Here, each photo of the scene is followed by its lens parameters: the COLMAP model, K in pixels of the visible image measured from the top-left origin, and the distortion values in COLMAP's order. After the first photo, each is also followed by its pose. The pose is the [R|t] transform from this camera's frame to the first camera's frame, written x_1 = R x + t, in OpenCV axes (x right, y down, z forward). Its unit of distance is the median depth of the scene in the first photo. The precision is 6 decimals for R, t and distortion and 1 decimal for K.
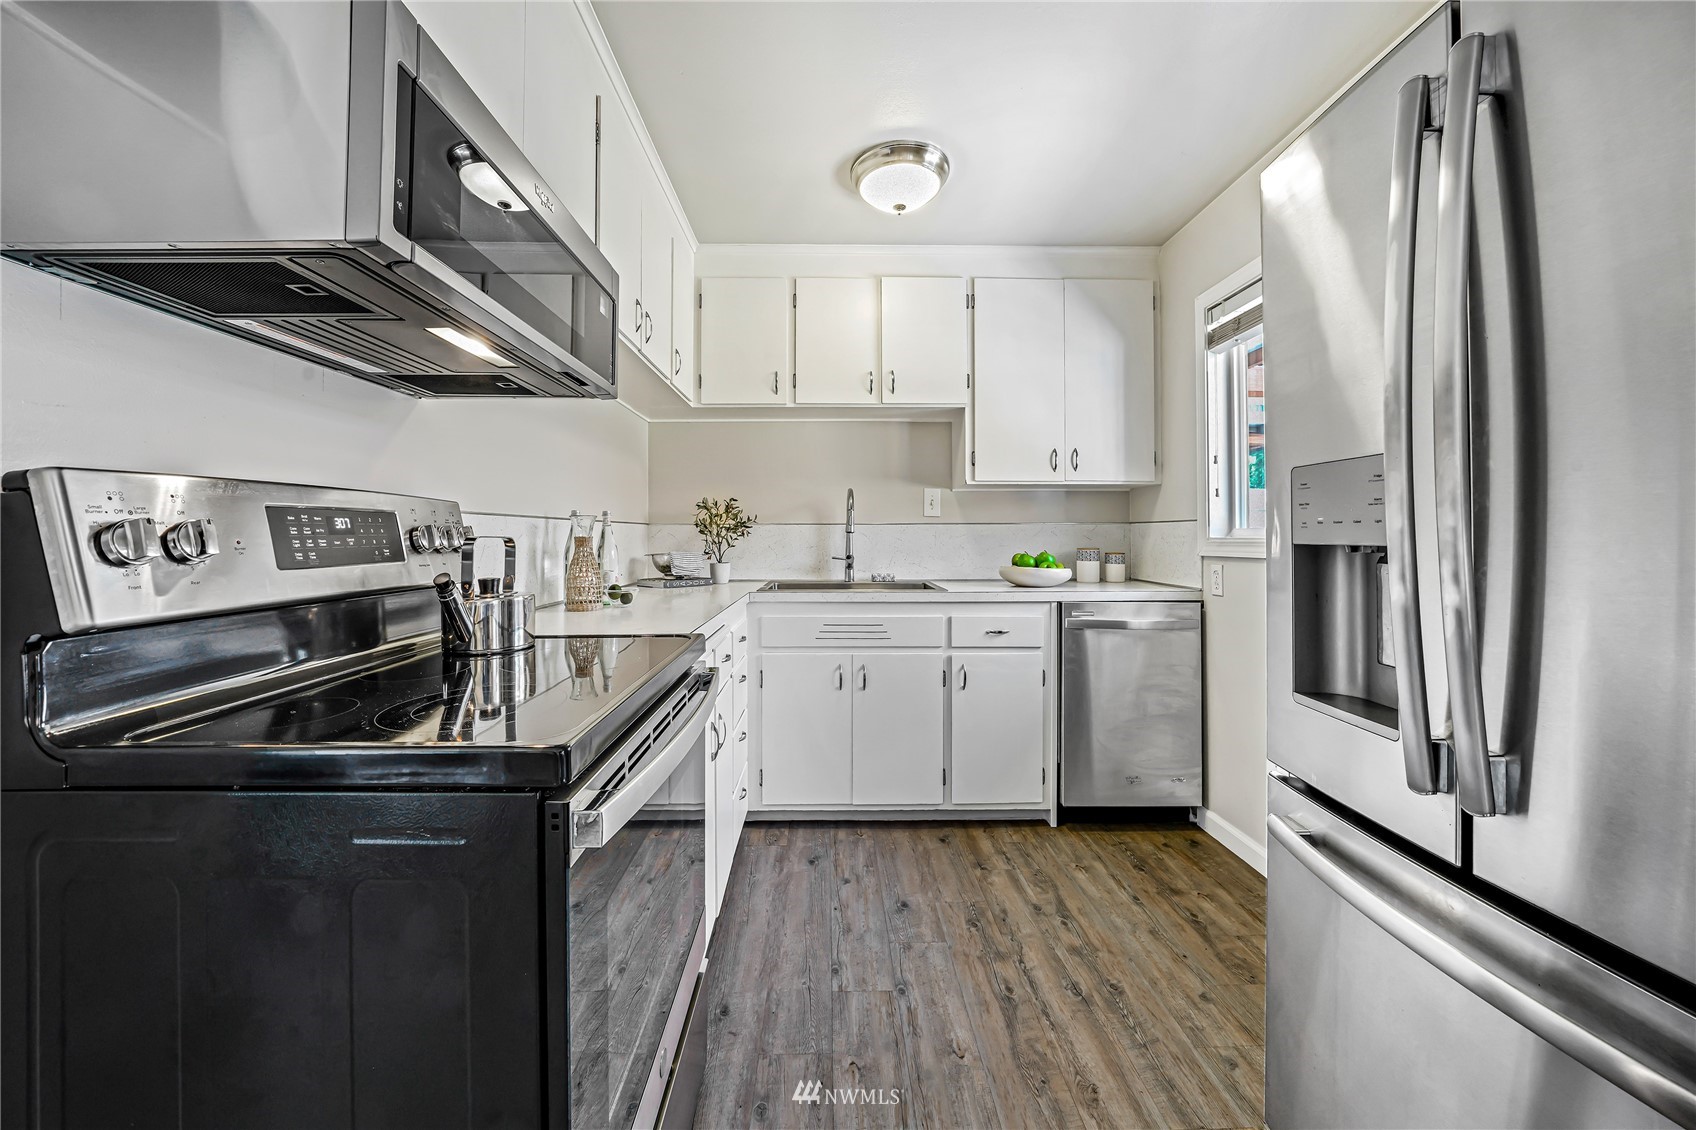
lens RADIAL K [[625.5, 0, 816.0], [0, 625.5, 535.3], [0, 0, 1]] dist [-0.024866, 0.004347]
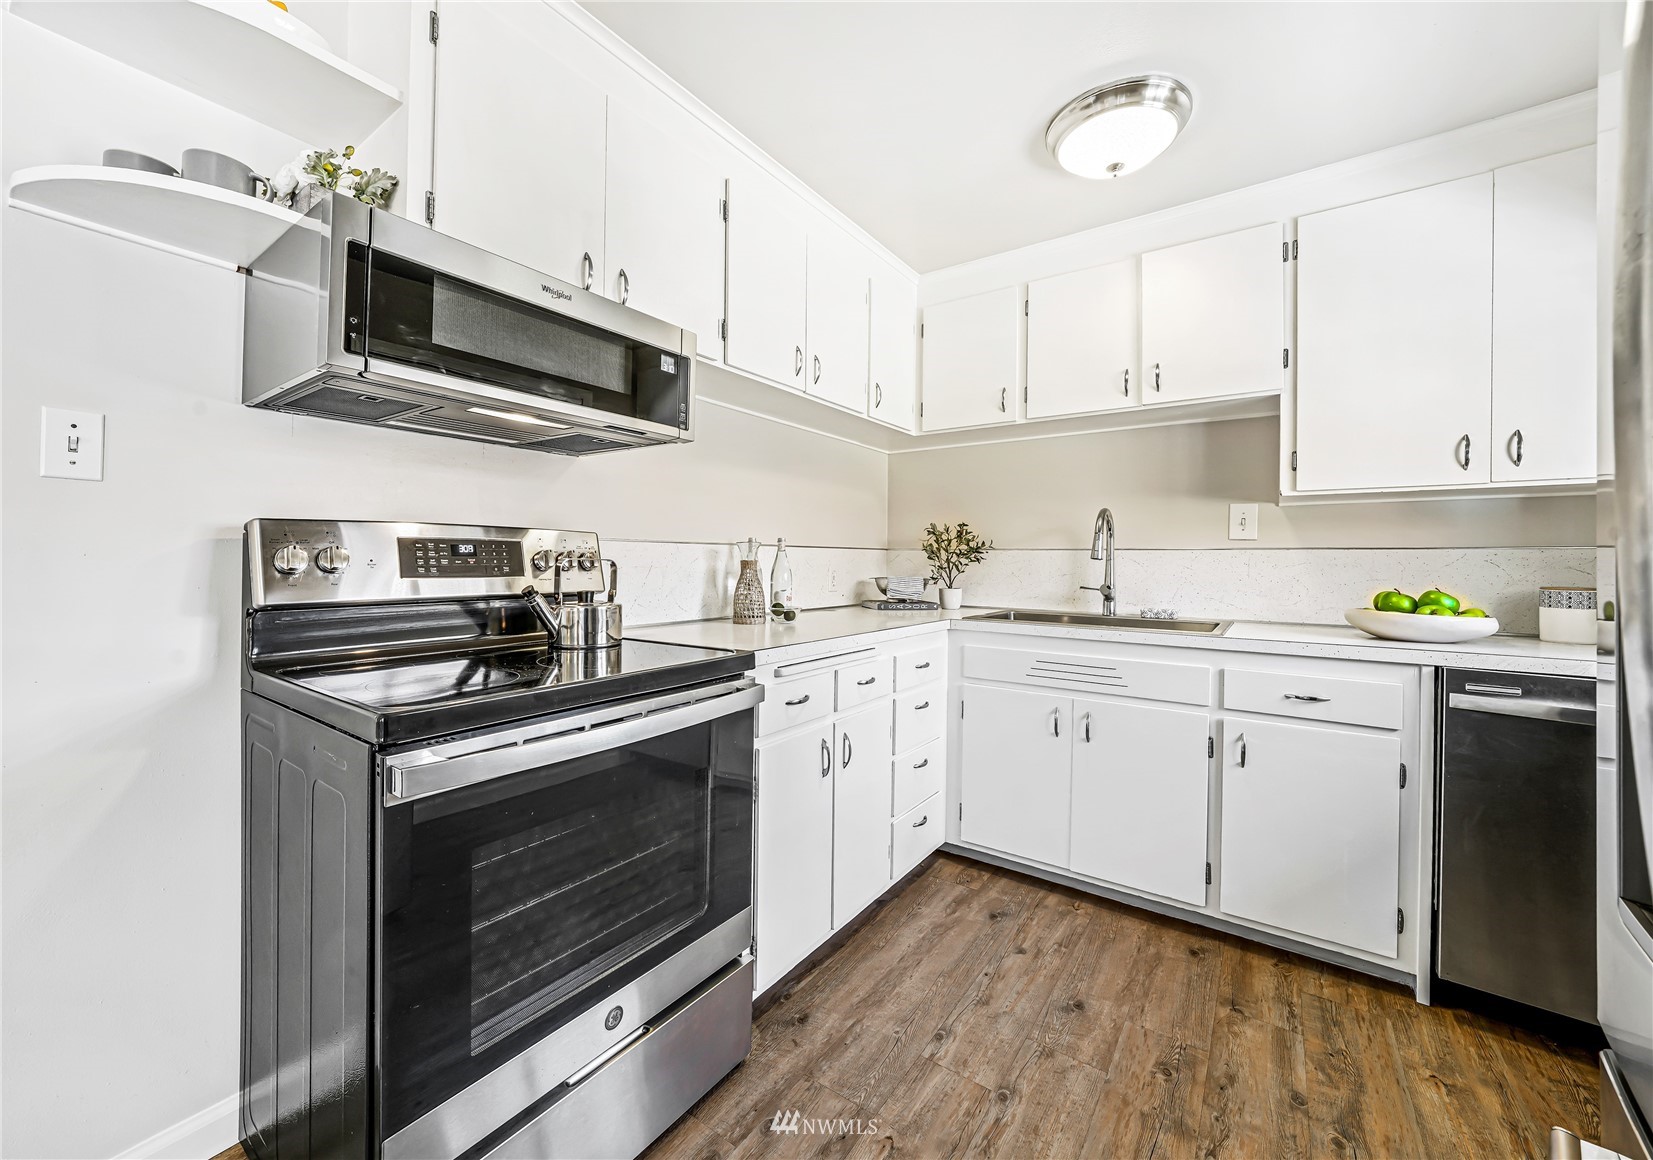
lens RADIAL K [[593.8, 0, 828.2], [0, 593.8, 559.4], [0, 0, 1]] dist [-0.016762, 0.004870]
pose [[0.806793, 0.009292, -0.590761, 0.277087], [-0.010239, 0.999946, 0.001746, -0.001976], [0.590745, 0.004640, 0.806845, 0.133455]]
